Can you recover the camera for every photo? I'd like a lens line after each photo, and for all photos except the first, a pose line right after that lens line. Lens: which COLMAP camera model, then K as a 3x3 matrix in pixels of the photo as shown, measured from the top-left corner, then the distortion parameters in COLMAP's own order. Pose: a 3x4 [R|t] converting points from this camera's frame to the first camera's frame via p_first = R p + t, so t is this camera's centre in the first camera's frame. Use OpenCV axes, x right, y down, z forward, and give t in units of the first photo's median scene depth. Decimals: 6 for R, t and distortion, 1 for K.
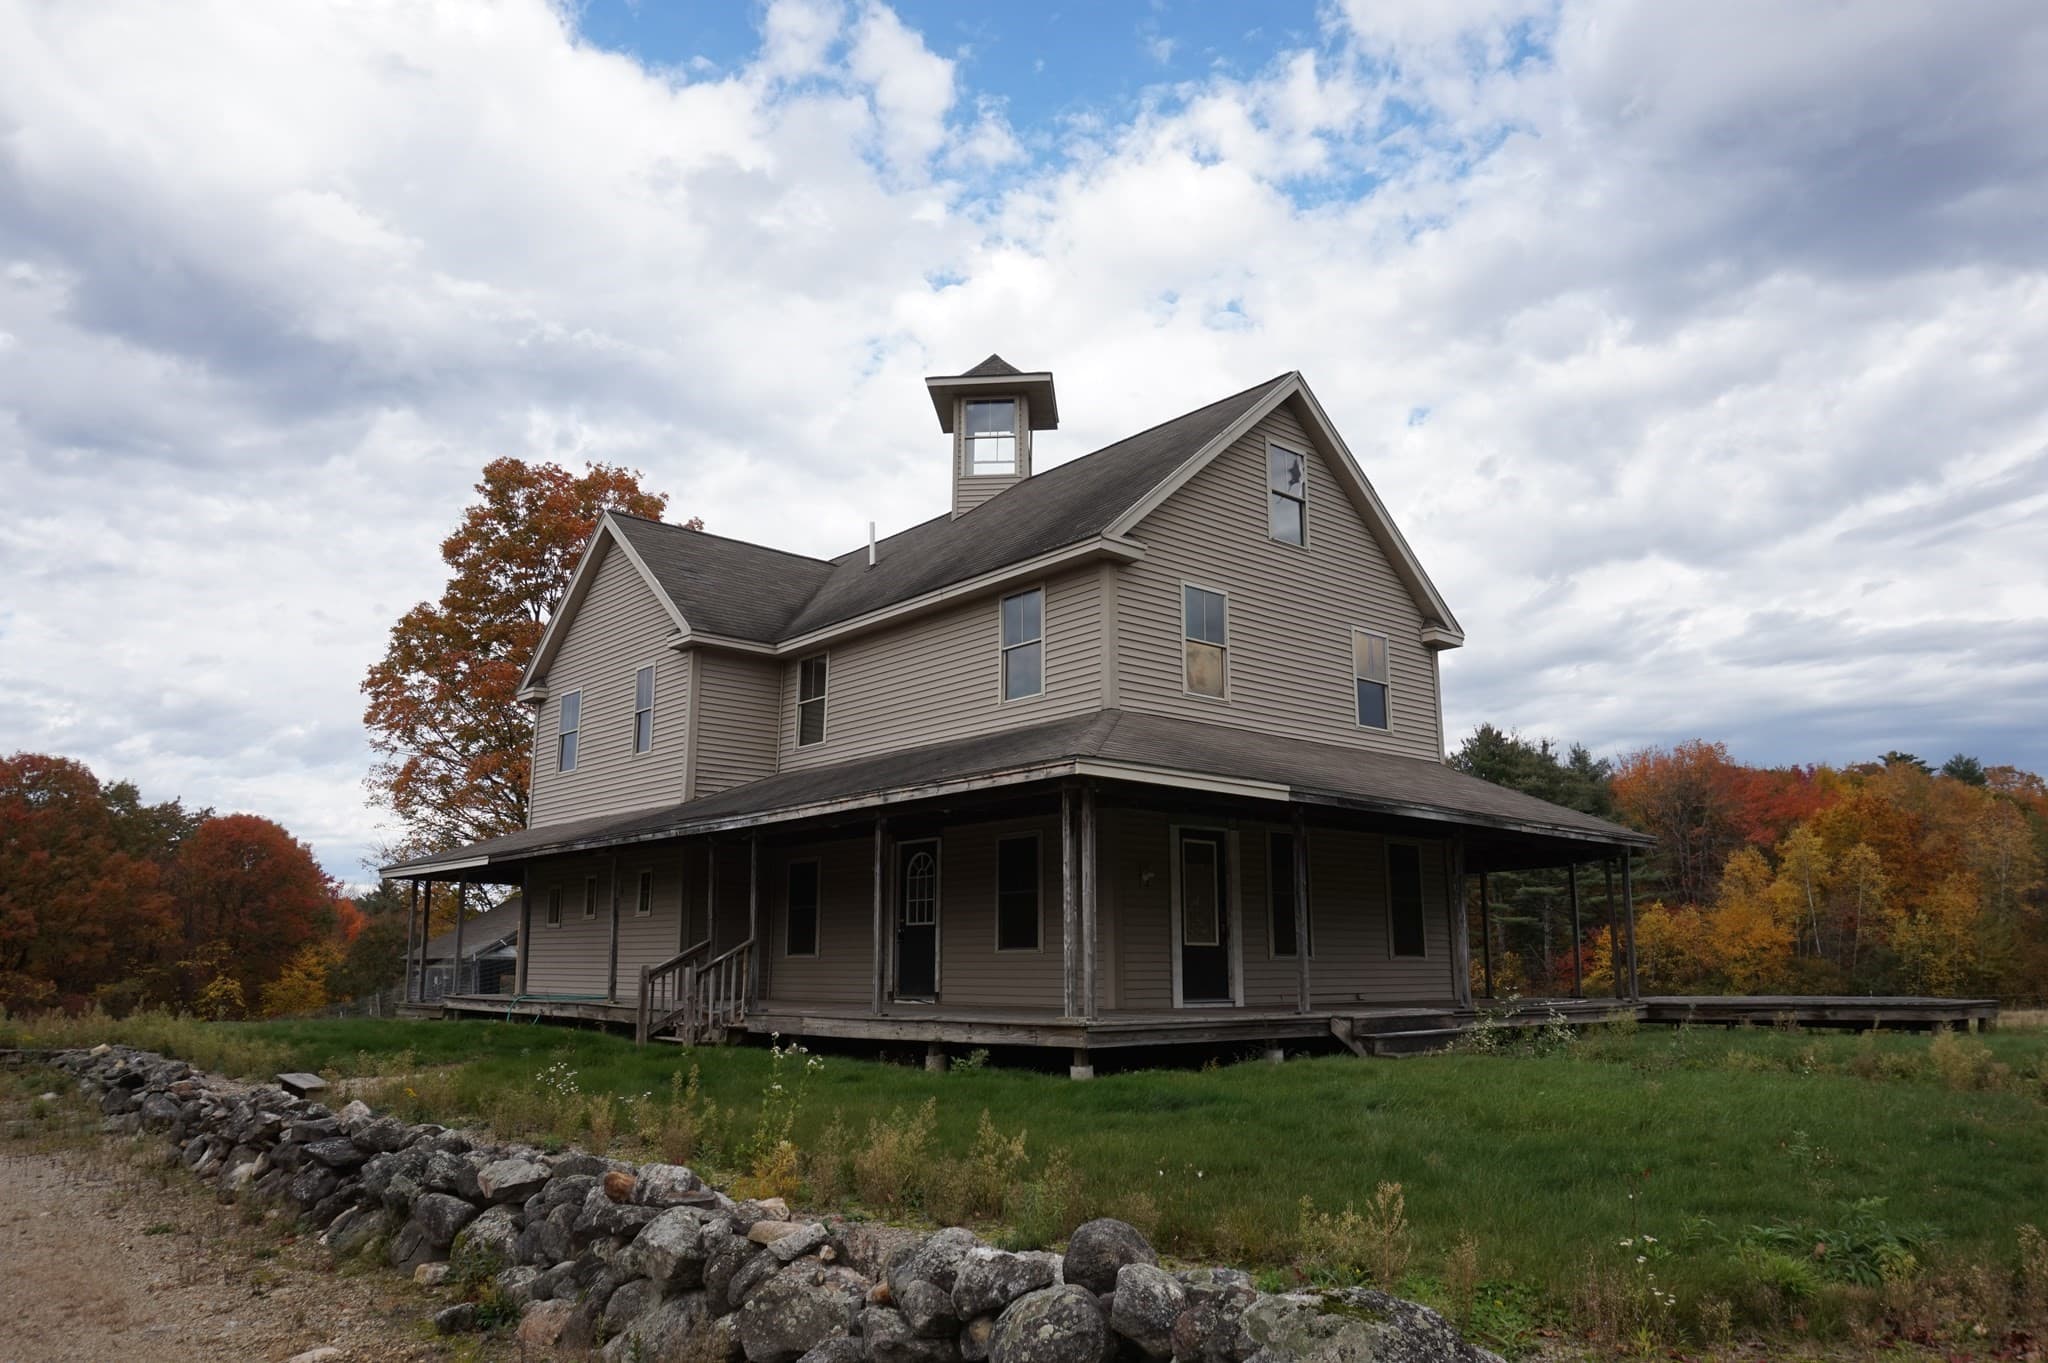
lens RADIAL K [[1380.8, 0, 1024.8], [0, 1380.8, 700.4], [0, 0, 1]] dist [-0.058868, 0.034857]
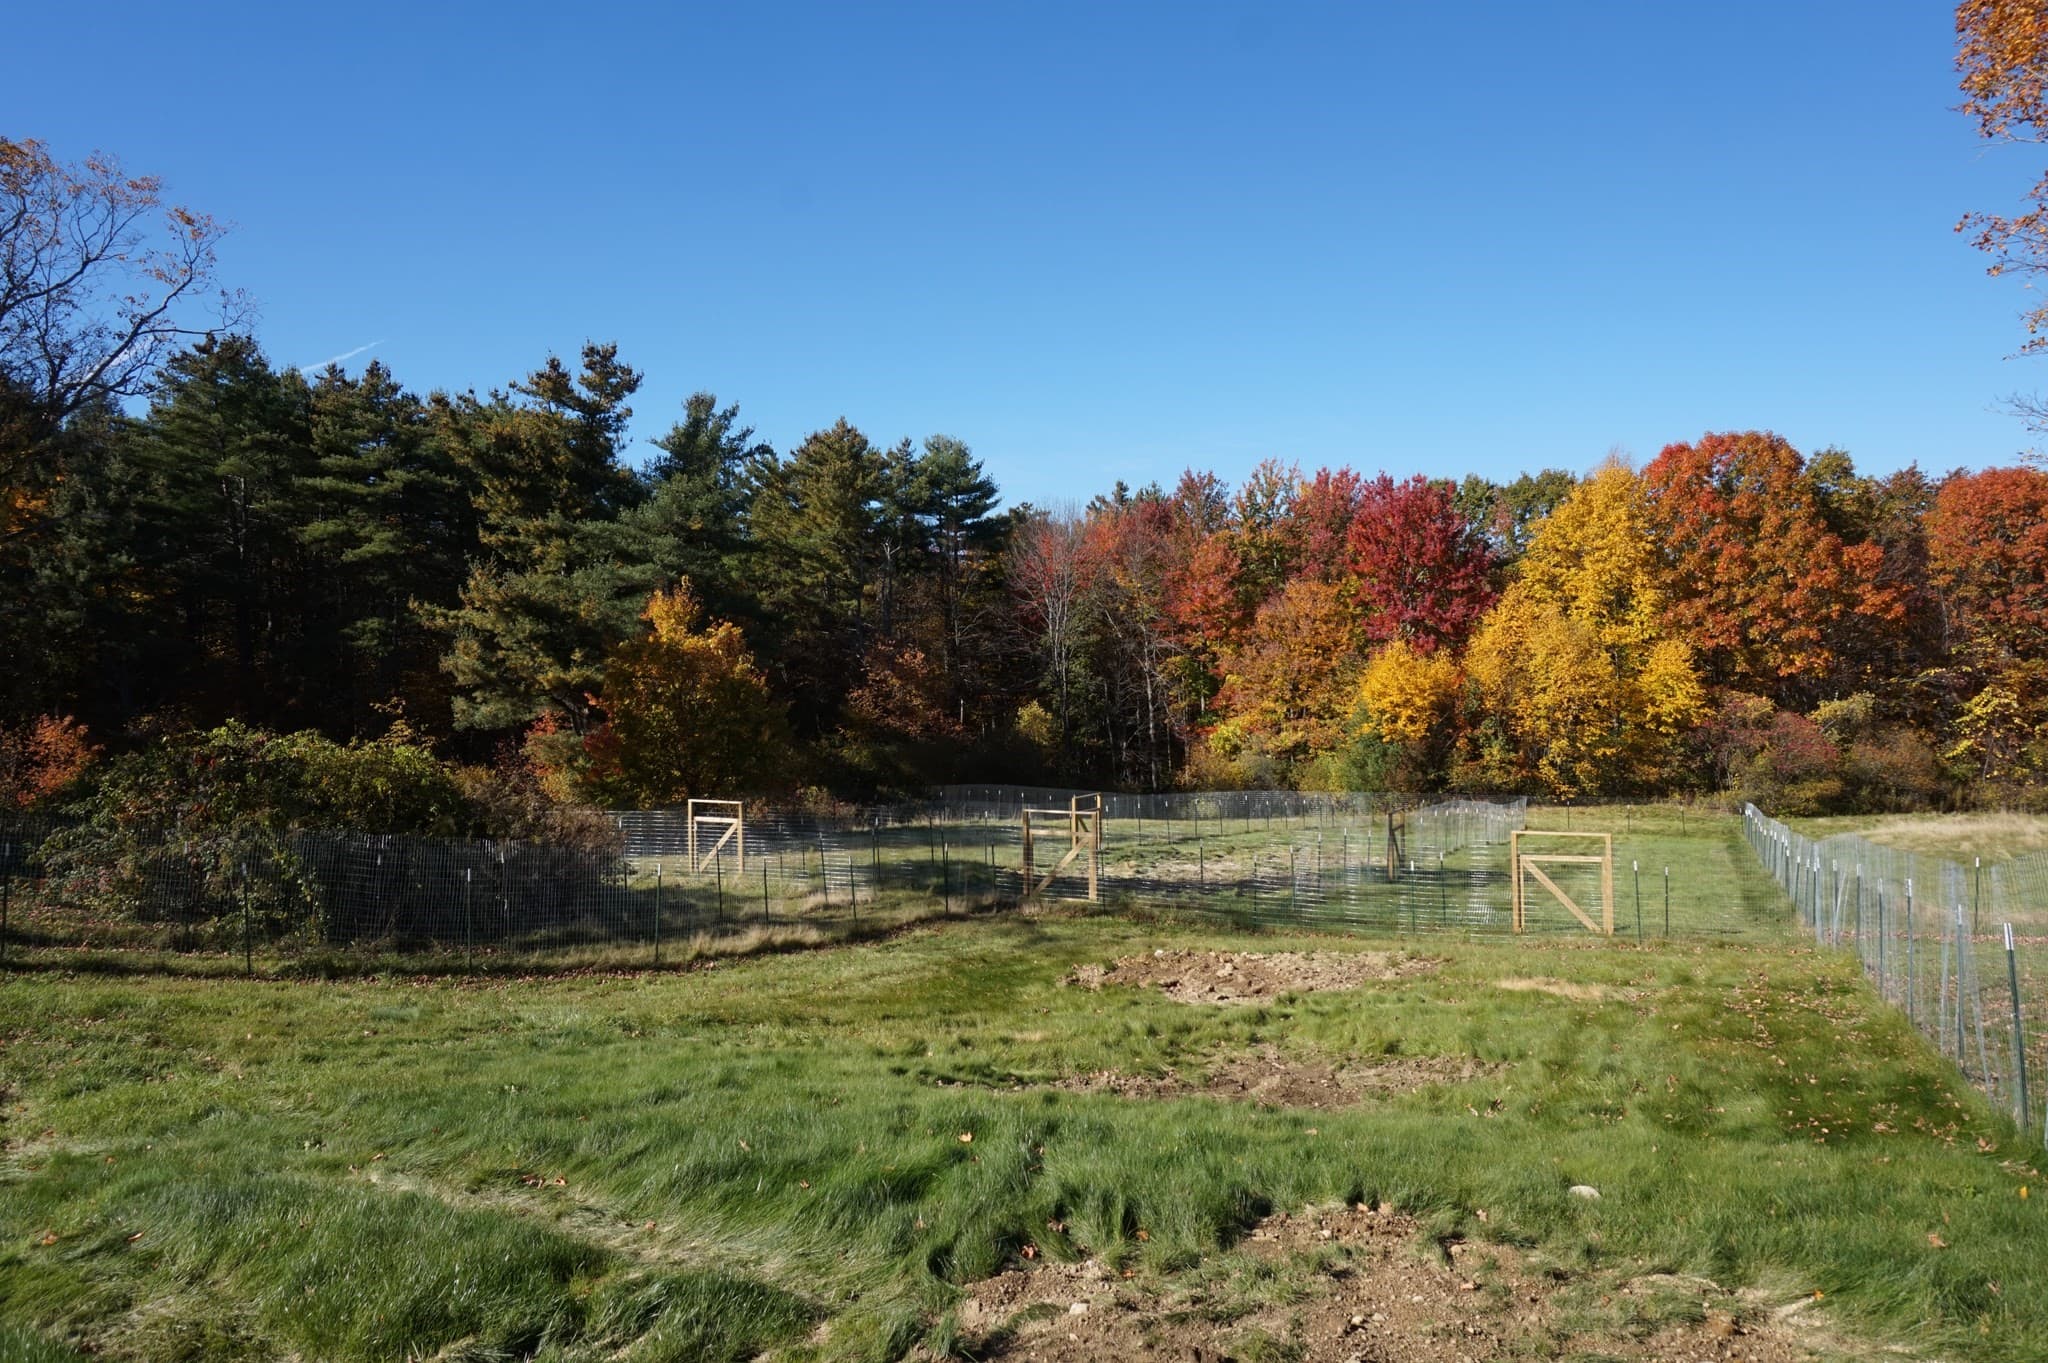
lens RADIAL K [[1380.8, 0, 1038.1], [0, 1380.8, 686.3], [0, 0, 1]] dist [-0.058868, 0.034857]
pose [[0.376256, -0.004428, -0.926505, -0.470248], [0.200525, 0.976676, 0.076766, 0.192659], [0.904556, -0.214671, 0.368369, 1.185003]]
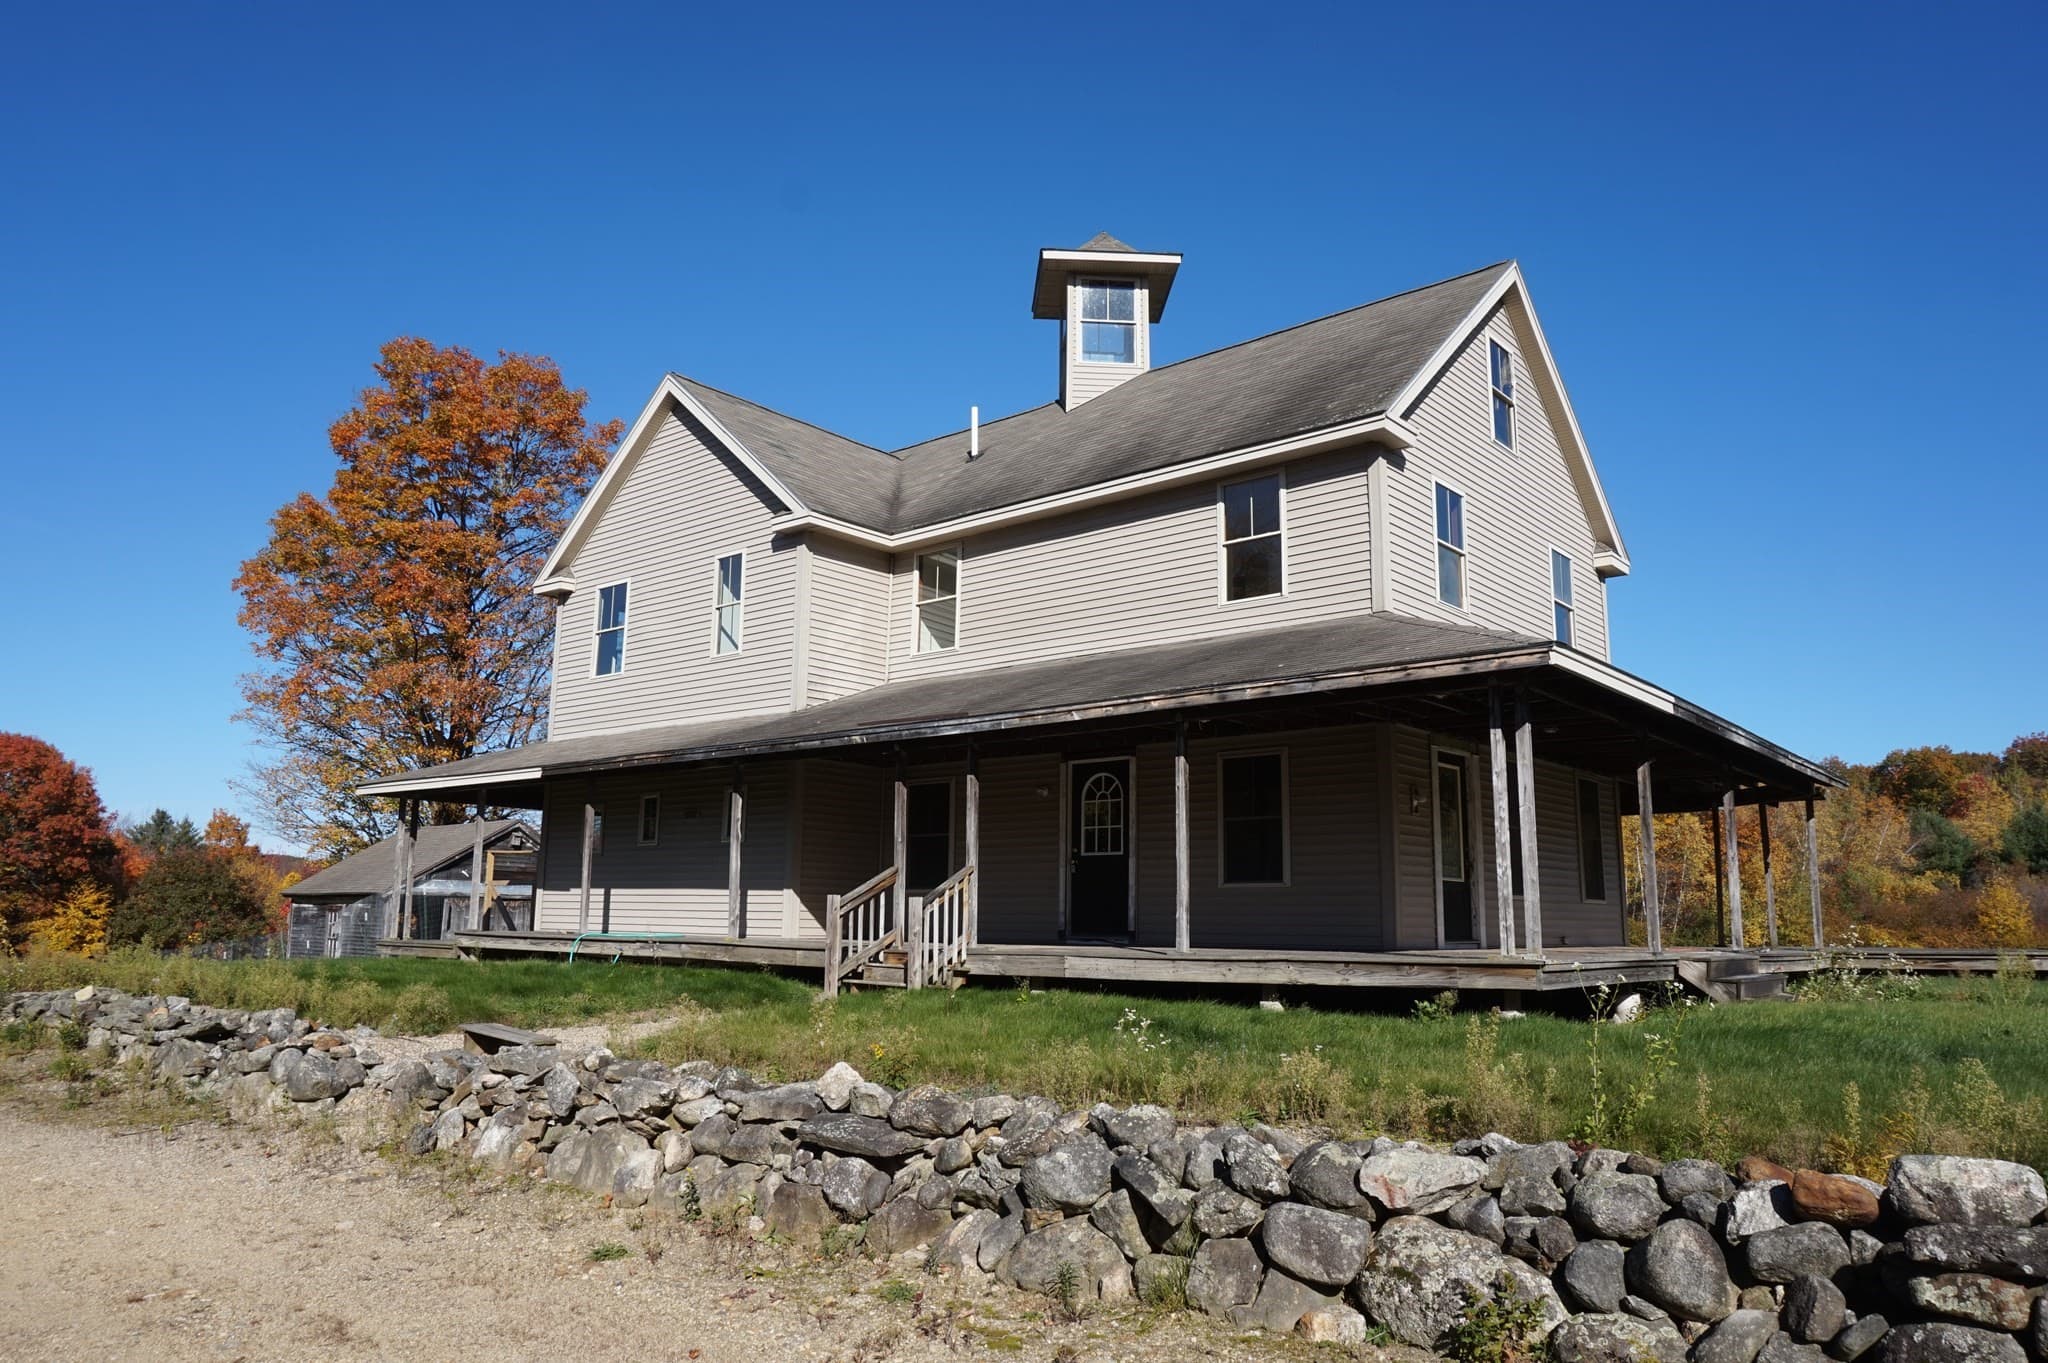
lens RADIAL K [[1380.8, 0, 1030.5], [0, 1380.8, 667.1], [0, 0, 1]] dist [-0.058868, 0.034857]
pose [[0.988897, 0.039056, 0.143378, -0.214135], [-0.040535, 0.999151, 0.007403, 0.033091], [-0.142967, -0.013132, 0.989640, 0.118072]]
